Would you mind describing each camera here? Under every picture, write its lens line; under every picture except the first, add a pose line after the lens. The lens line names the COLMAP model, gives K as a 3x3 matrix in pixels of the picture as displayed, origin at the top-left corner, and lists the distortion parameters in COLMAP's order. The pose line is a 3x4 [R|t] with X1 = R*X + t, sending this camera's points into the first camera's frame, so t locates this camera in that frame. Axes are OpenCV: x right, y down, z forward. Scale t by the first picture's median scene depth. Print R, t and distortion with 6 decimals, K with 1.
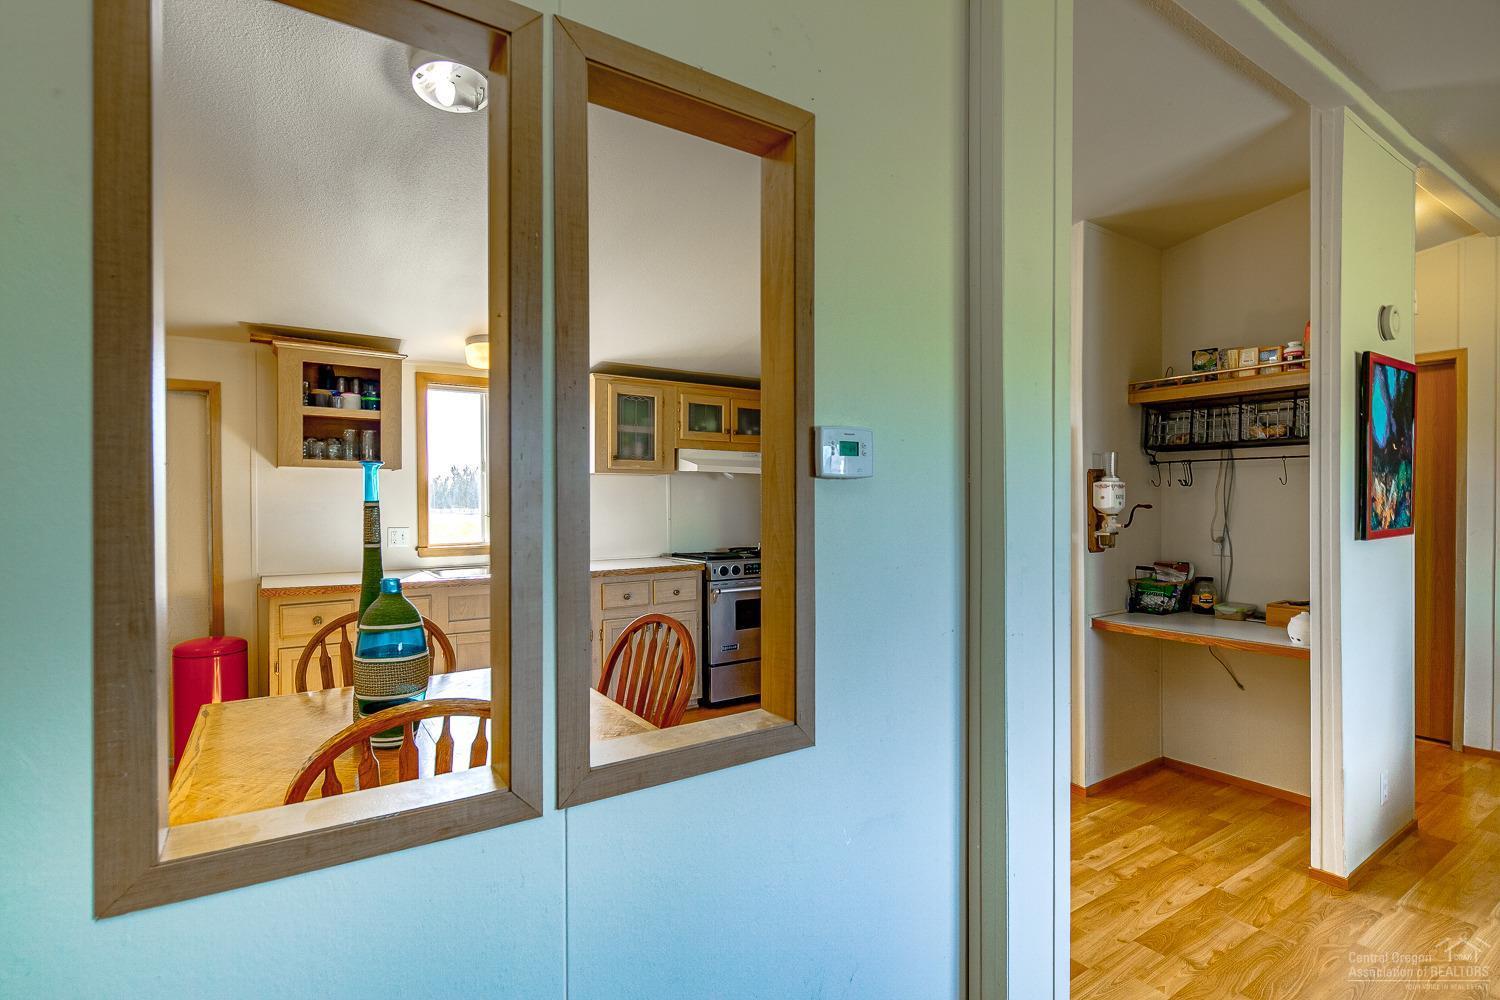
lens RADIAL K [[710.4, 0, 719.9], [0, 710.4, 501.6], [0, 0, 1]] dist [0.000128, 0.000034]
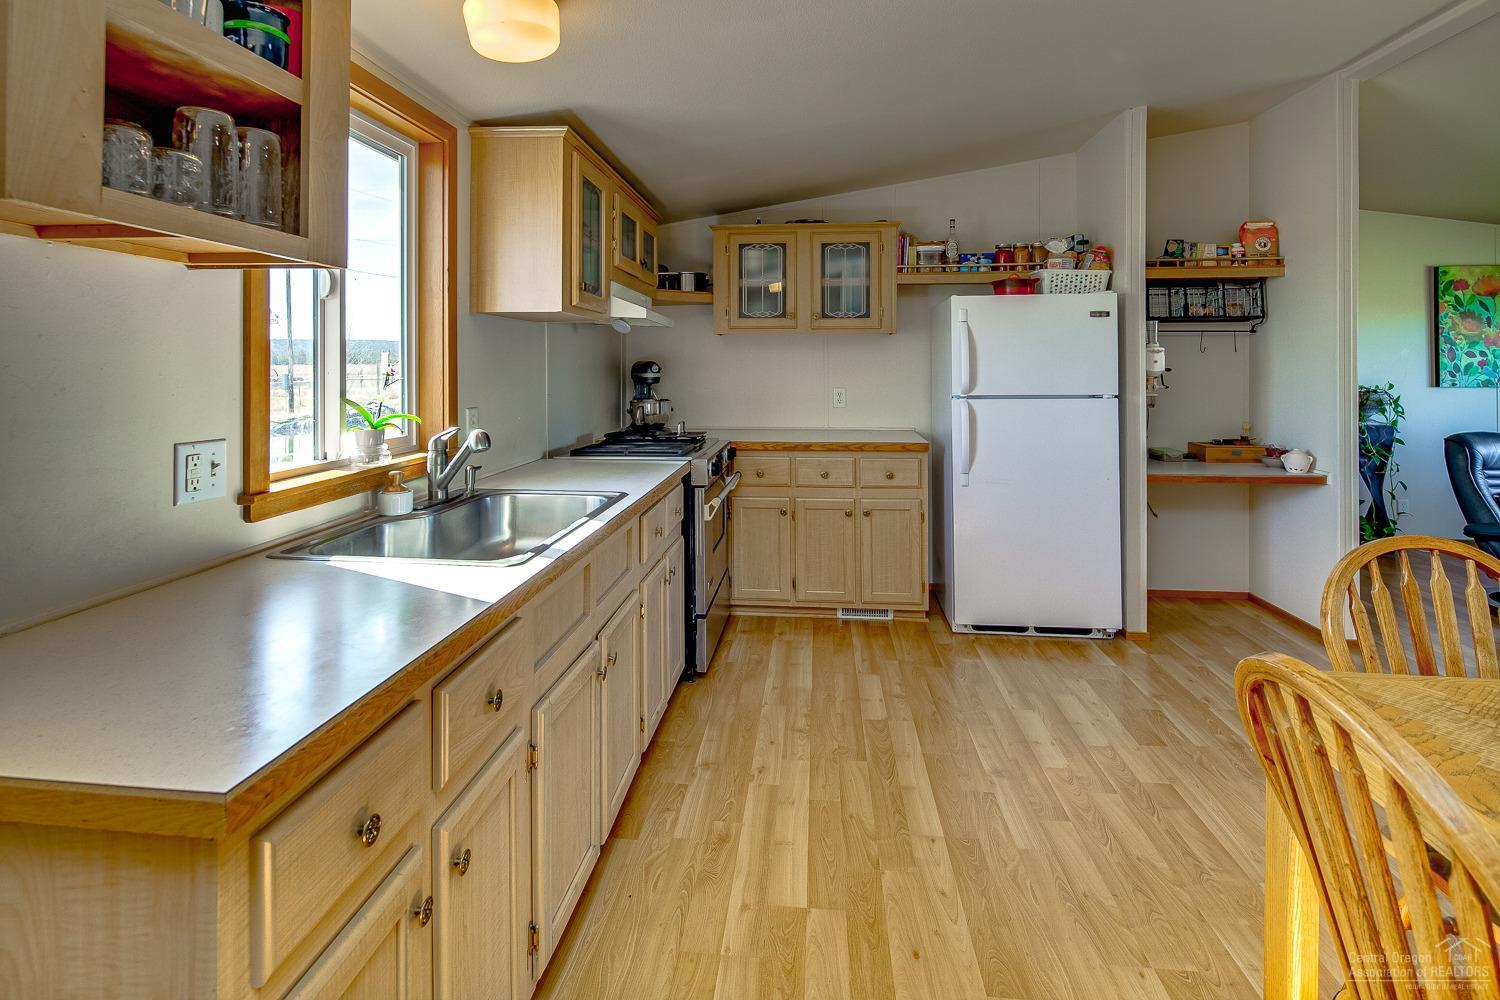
lens RADIAL K [[729.3, 0, 735.8], [0, 729.3, 362.5], [0, 0, 1]] dist [-0.002942, -0.000320]
pose [[0.631740, 0.003327, 0.775173, -0.633189], [-0.000006, 0.999991, -0.004287, 0.000517], [-0.775180, 0.002703, 0.631734, 0.677251]]
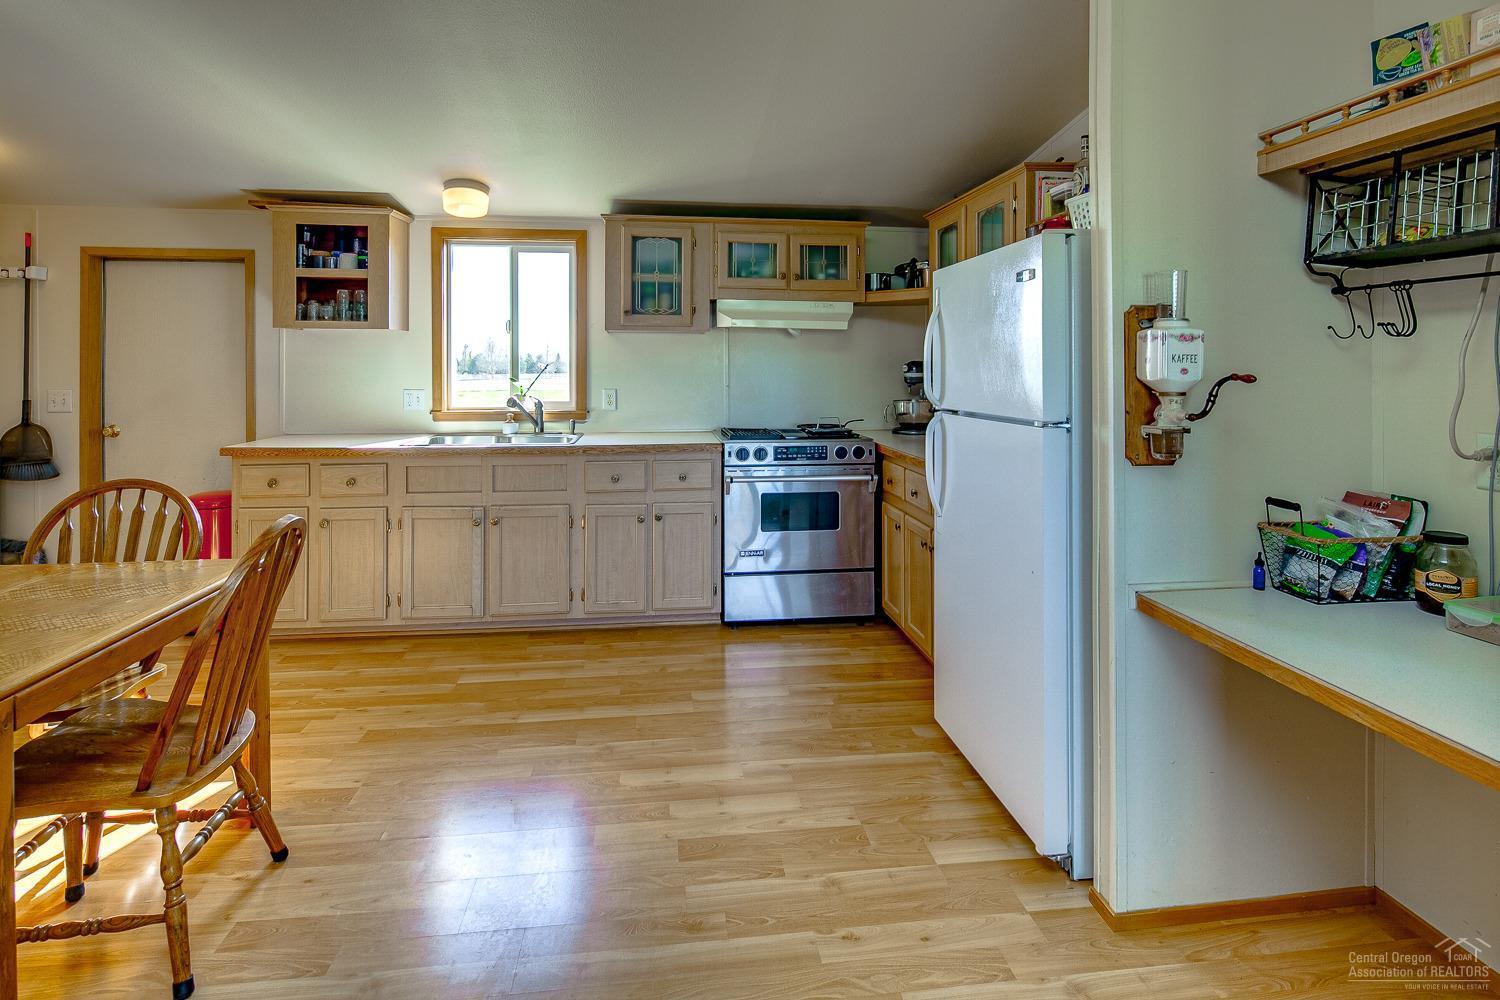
lens RADIAL K [[729.3, 0, 735.8], [0, 729.3, 362.5], [0, 0, 1]] dist [-0.002942, -0.000320]
pose [[0.901742, 0.003649, -0.432259, 0.421456], [-0.005264, 0.999983, -0.002539, -0.000817], [0.432242, 0.004565, 0.901746, 0.336468]]
